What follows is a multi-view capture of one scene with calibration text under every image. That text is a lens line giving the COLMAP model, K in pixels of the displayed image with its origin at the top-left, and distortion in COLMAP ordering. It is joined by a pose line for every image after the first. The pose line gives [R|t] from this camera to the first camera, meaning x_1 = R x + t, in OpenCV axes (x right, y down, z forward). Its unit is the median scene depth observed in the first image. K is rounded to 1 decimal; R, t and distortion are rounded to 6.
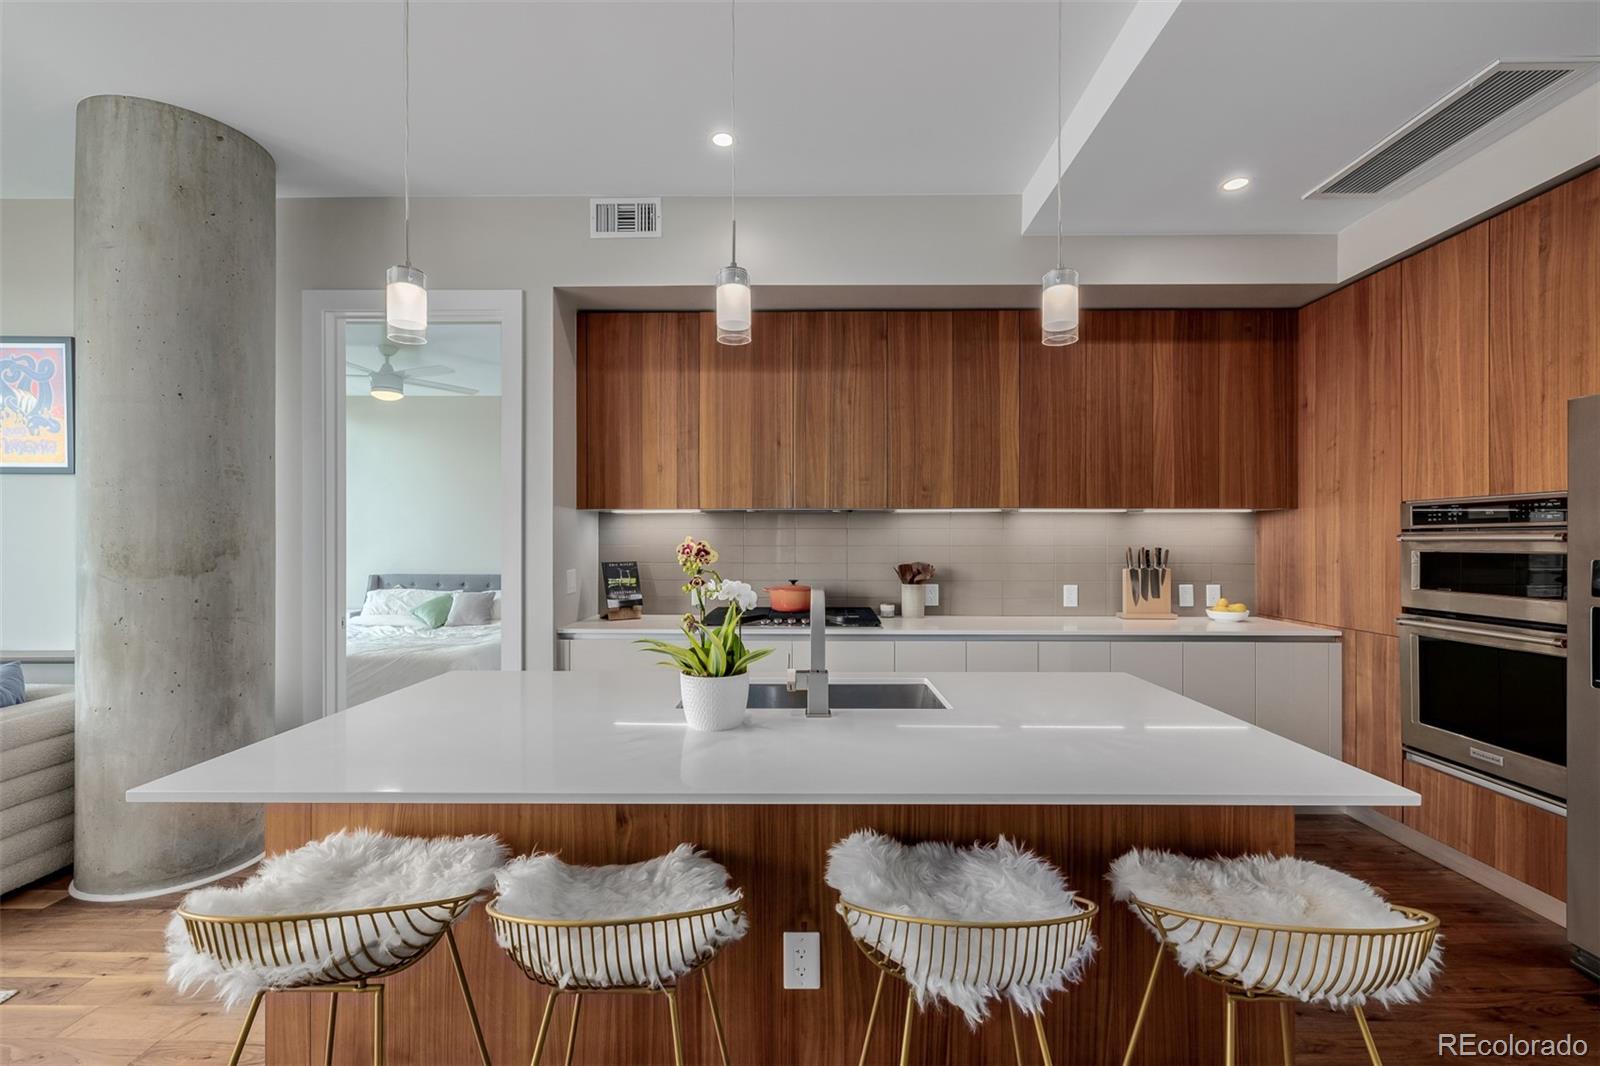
lens RADIAL K [[674.8, 0, 802.9], [0, 674.8, 538.5], [0, 0, 1]] dist [0.003863, -0.001322]
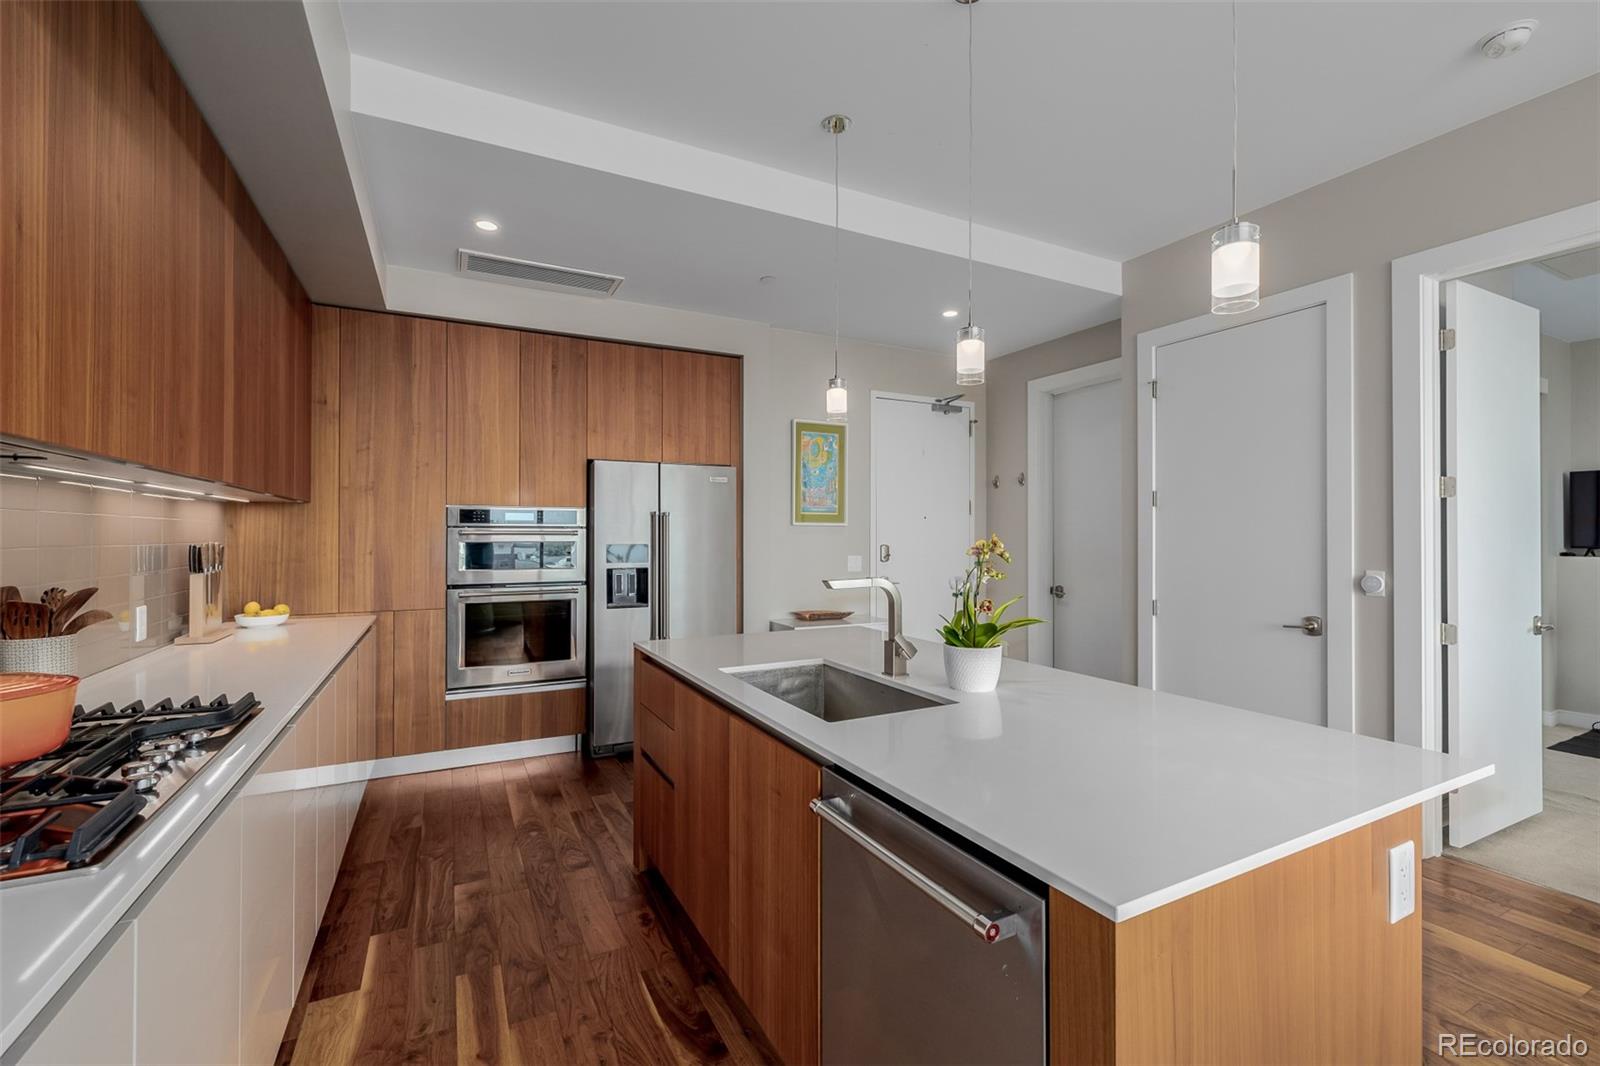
lens RADIAL K [[674.8, 0, 808.5], [0, 674.8, 531.6], [0, 0, 1]] dist [0.003863, -0.001322]
pose [[-0.480210, 0.002516, 0.877150, -0.489936], [-0.003134, 0.999985, -0.004584, 0.000496], [-0.877148, -0.004950, -0.480194, 0.834164]]
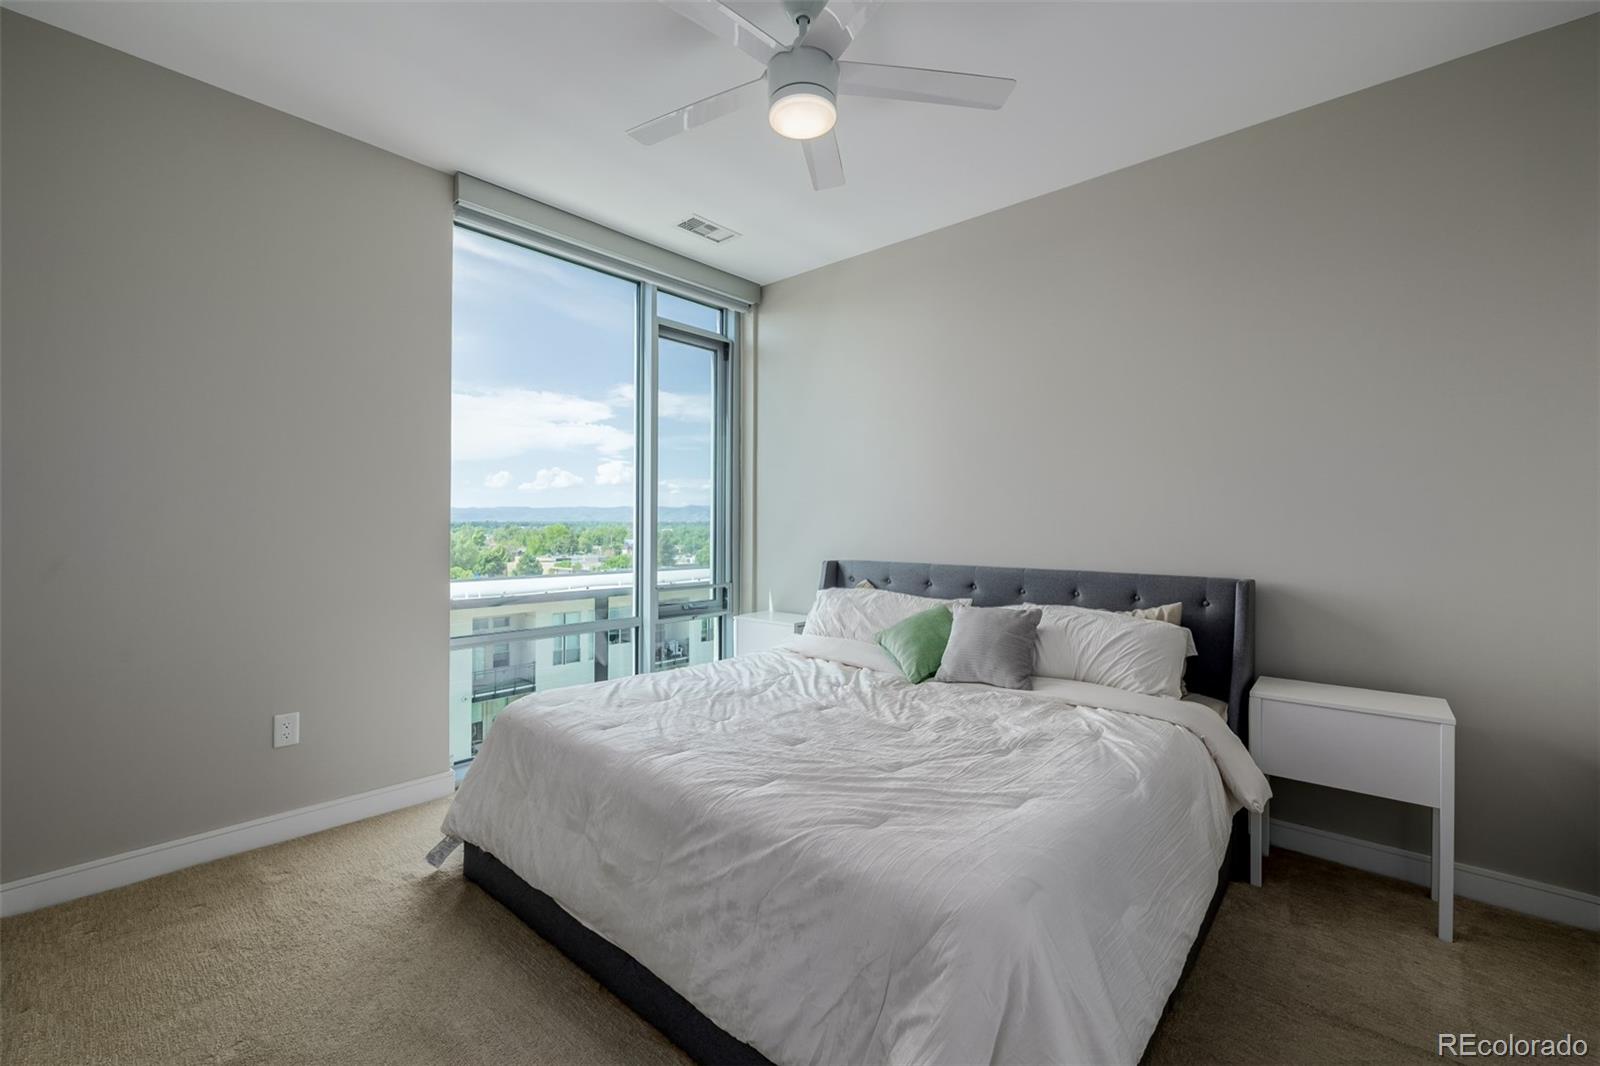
lens RADIAL K [[674.8, 0, 799.1], [0, 674.8, 523.6], [0, 0, 1]] dist [0.003863, -0.001322]
pose [[0.759833, -0.001022, -0.650117, -0.506584], [-0.004135, 0.999971, -0.006406, 0.046260], [0.650105, 0.007556, 0.759807, 0.988971]]
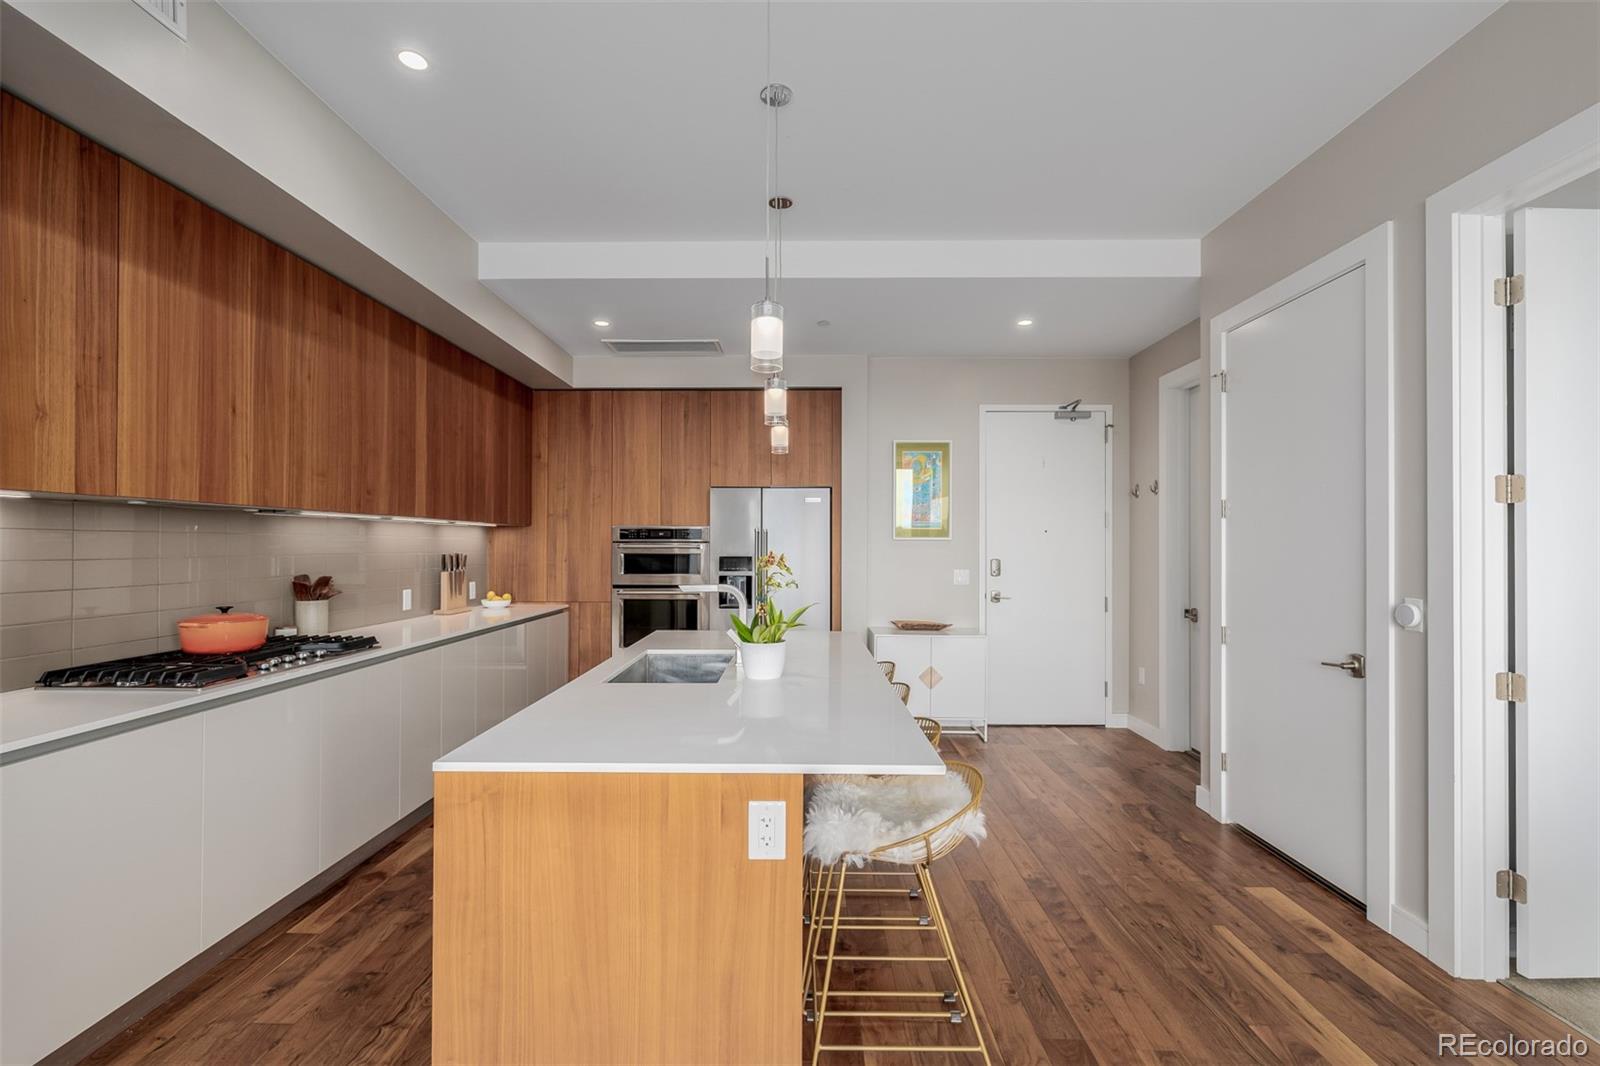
lens RADIAL K [[674.8, 0, 797.3], [0, 674.8, 541.3], [0, 0, 1]] dist [0.003863, -0.001322]
pose [[-0.000093, 0.005084, 0.999987, -0.736275], [-0.005844, 0.999970, -0.005085, -0.006082], [-0.999983, -0.005844, -0.000063, 0.420441]]
